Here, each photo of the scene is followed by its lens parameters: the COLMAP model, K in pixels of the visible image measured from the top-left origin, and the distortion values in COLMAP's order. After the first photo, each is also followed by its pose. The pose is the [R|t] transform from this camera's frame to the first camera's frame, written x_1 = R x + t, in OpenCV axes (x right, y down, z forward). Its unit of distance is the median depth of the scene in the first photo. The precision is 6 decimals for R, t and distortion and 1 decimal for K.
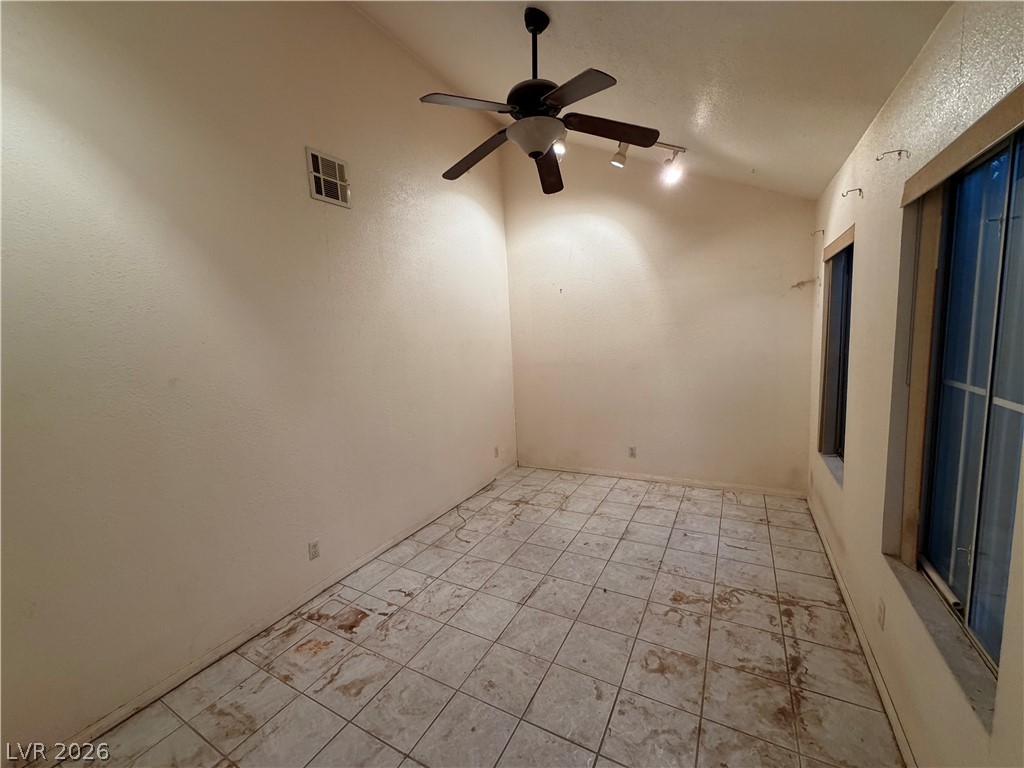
lens RADIAL K [[409.5, 0, 512.1], [0, 409.5, 385.2], [0, 0, 1]] dist [-0.000047, 0.000504]
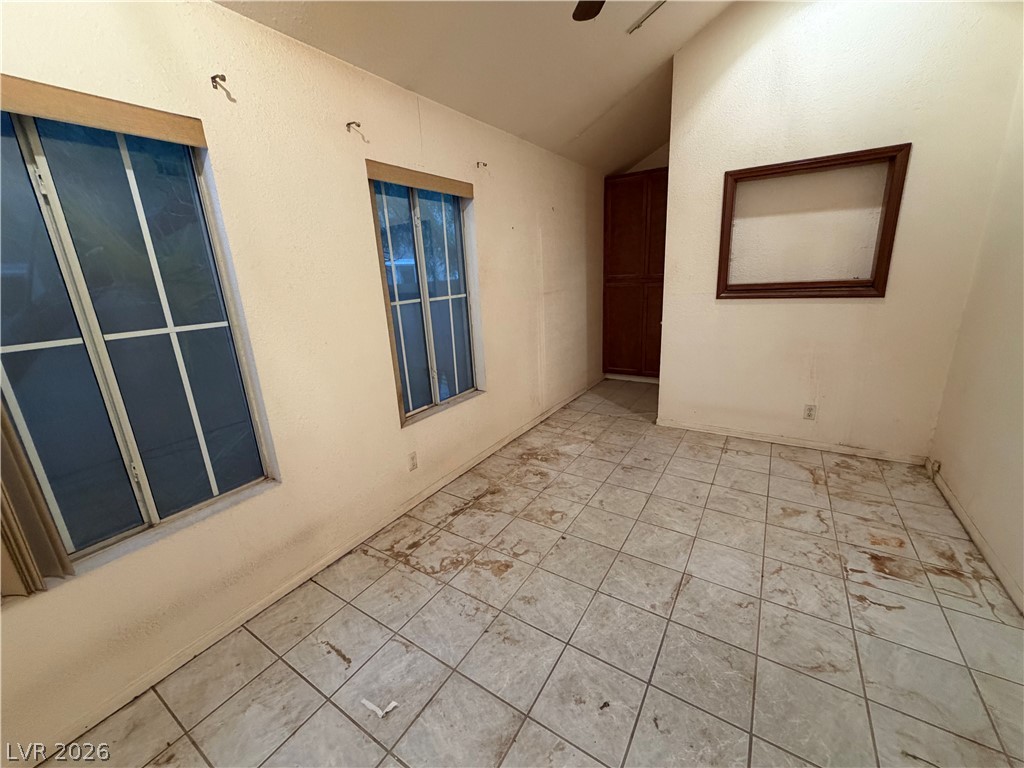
lens RADIAL K [[409.5, 0, 511.4], [0, 409.5, 381.9], [0, 0, 1]] dist [-0.000047, 0.000504]
pose [[-0.992319, 0.084900, 0.089970, 0.290162], [0.112829, 0.919358, 0.376897, -0.192731], [-0.050716, 0.384153, -0.921875, 1.765307]]
